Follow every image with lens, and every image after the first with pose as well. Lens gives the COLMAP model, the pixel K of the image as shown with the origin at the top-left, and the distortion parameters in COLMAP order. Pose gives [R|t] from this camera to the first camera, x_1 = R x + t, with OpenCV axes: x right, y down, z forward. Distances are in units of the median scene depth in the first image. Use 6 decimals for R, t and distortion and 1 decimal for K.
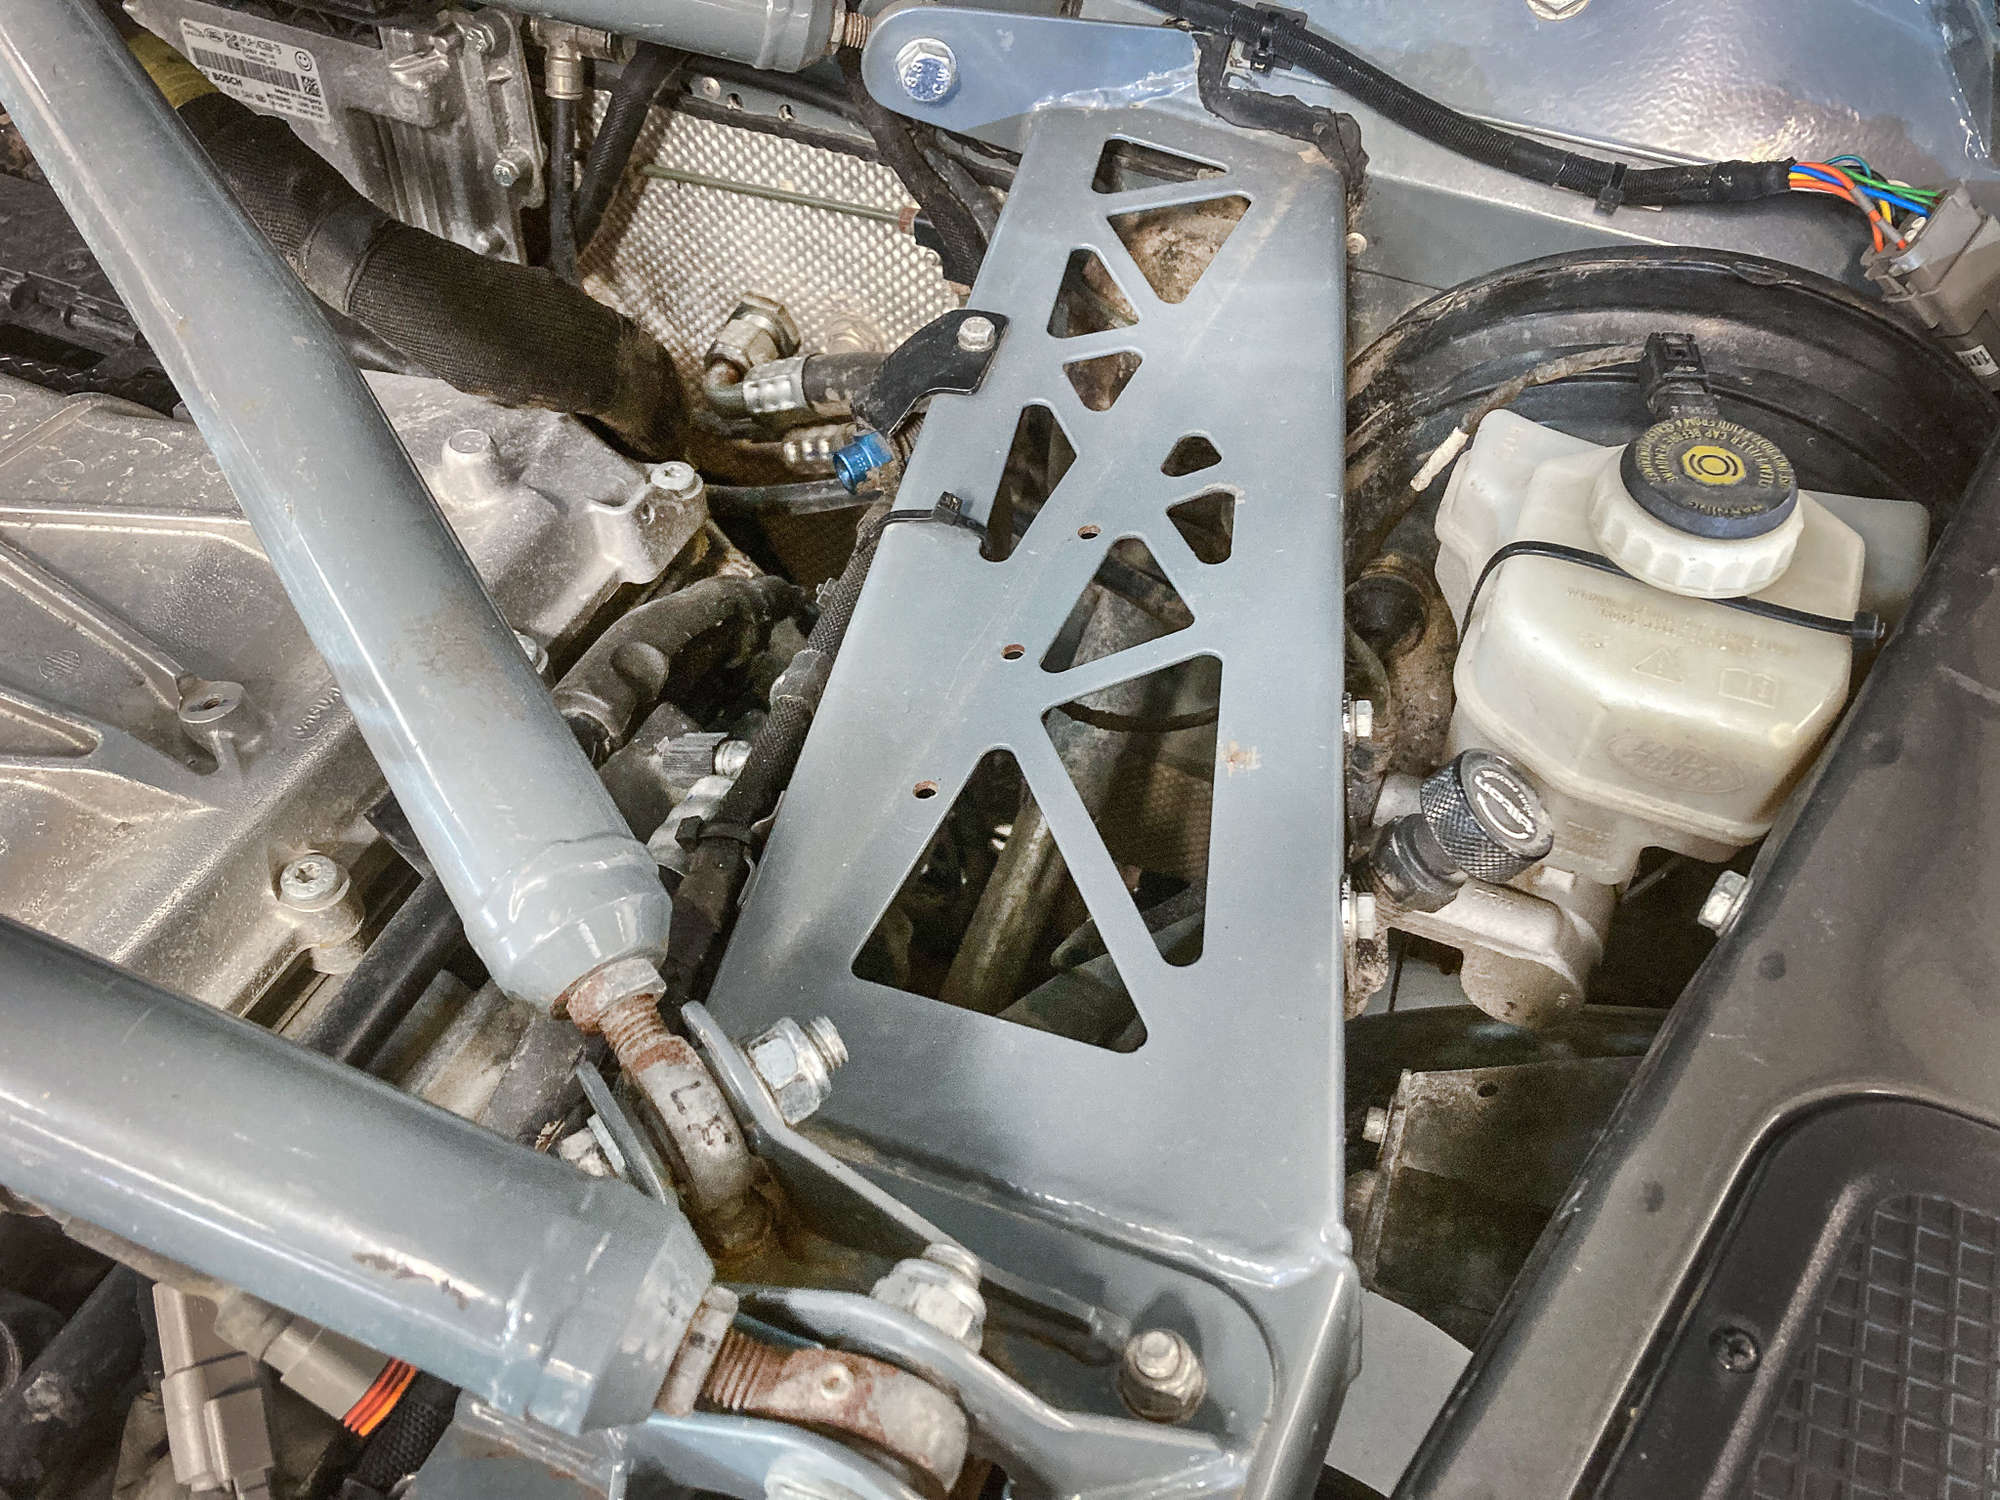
lens RADIAL K [[1662.6, 0, 1003.0], [0, 1662.6, 733.1], [0, 0, 1]] dist [0.002176, 0.018468]
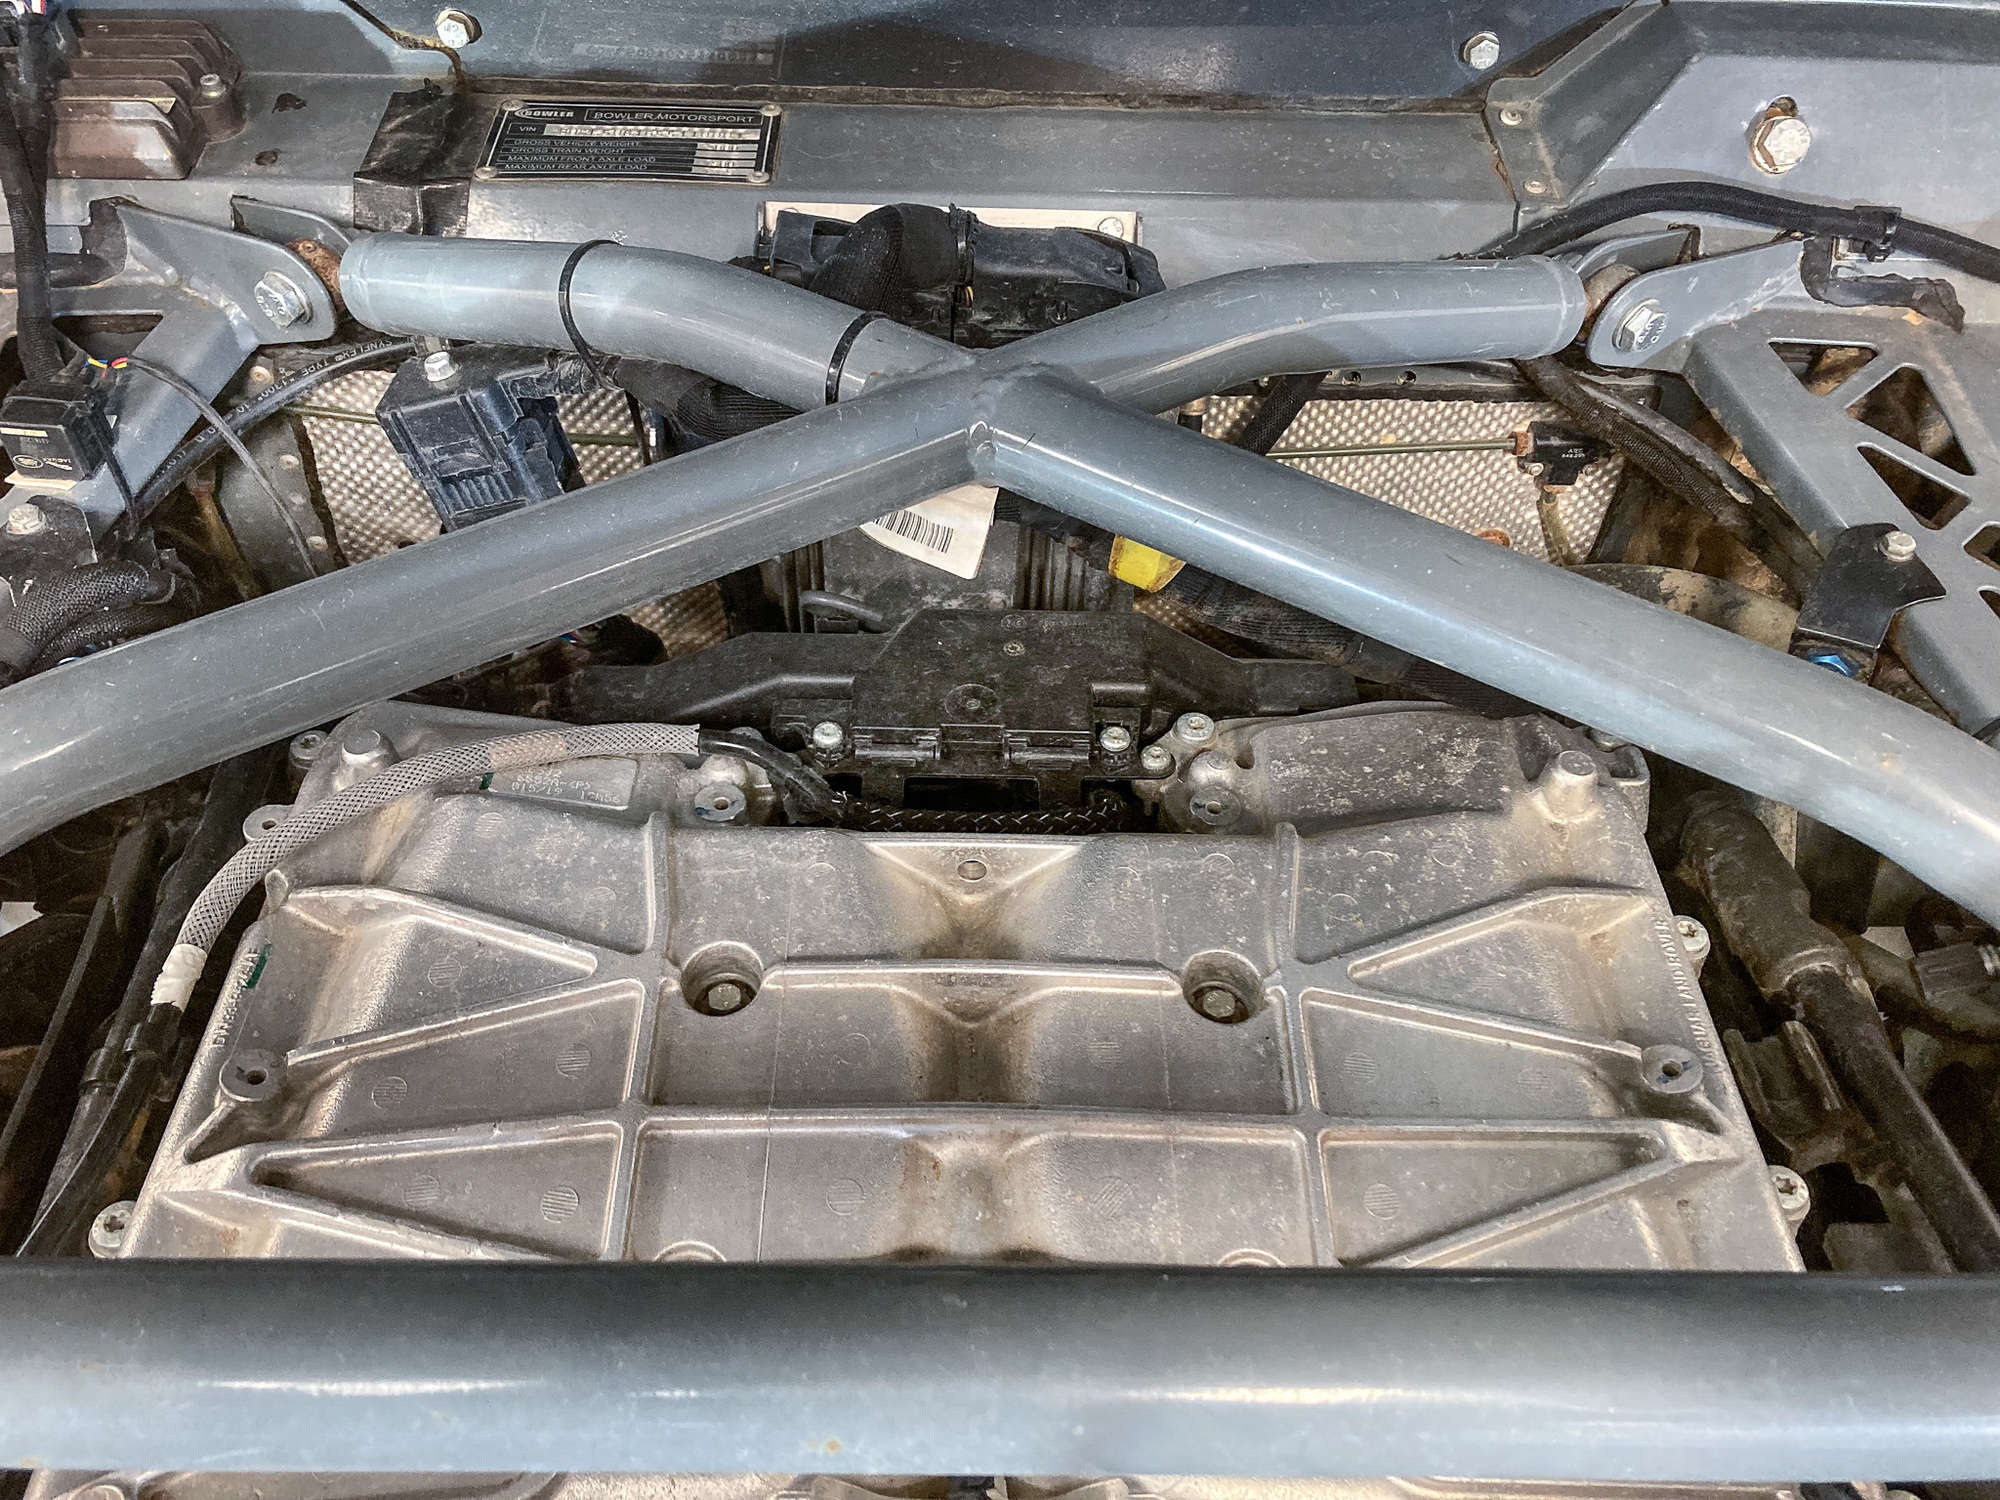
lens RADIAL K [[1632.6, 0, 1000.0], [0, 1632.6, 750.0], [0, 0, 1]] dist [-0.000681, 0.010059]
pose [[0.921545, -0.292005, 0.255905, -0.810315], [0.294108, 0.955272, 0.030913, -0.282474], [-0.253486, 0.046776, 0.966207, 0.052266]]
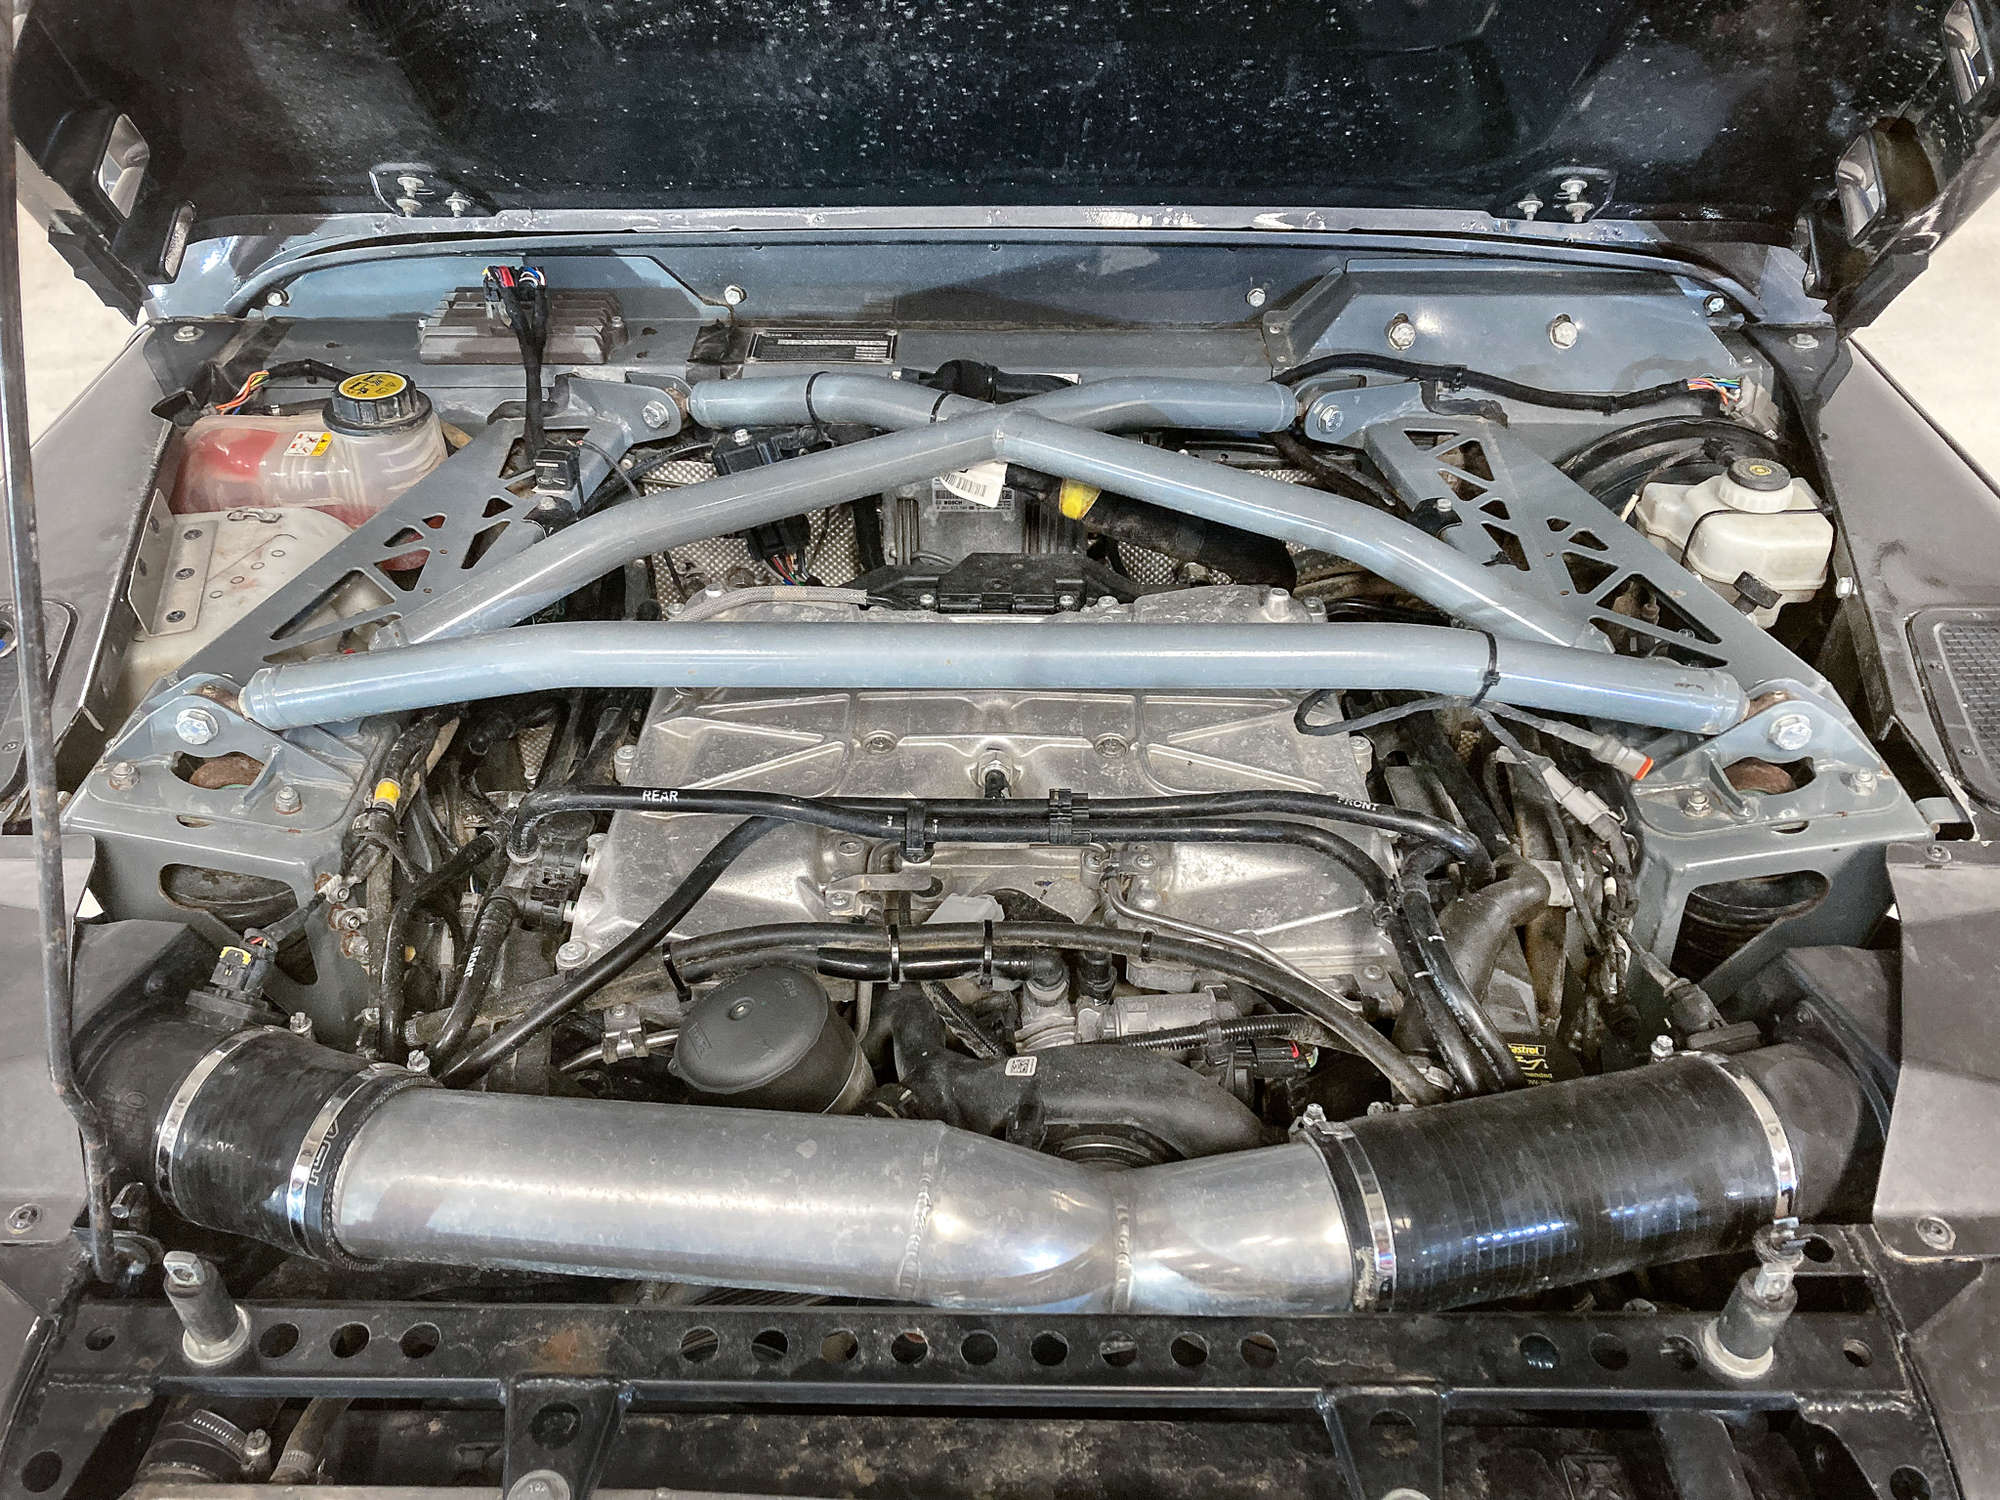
lens RADIAL K [[1662.6, 0, 1003.0], [0, 1662.6, 733.1], [0, 0, 1]] dist [0.002176, 0.018468]
pose [[0.924601, -0.243334, 0.293091, -1.216508], [0.301532, 0.937678, -0.172736, 0.258388], [-0.232793, 0.248088, 0.940351, -0.909850]]
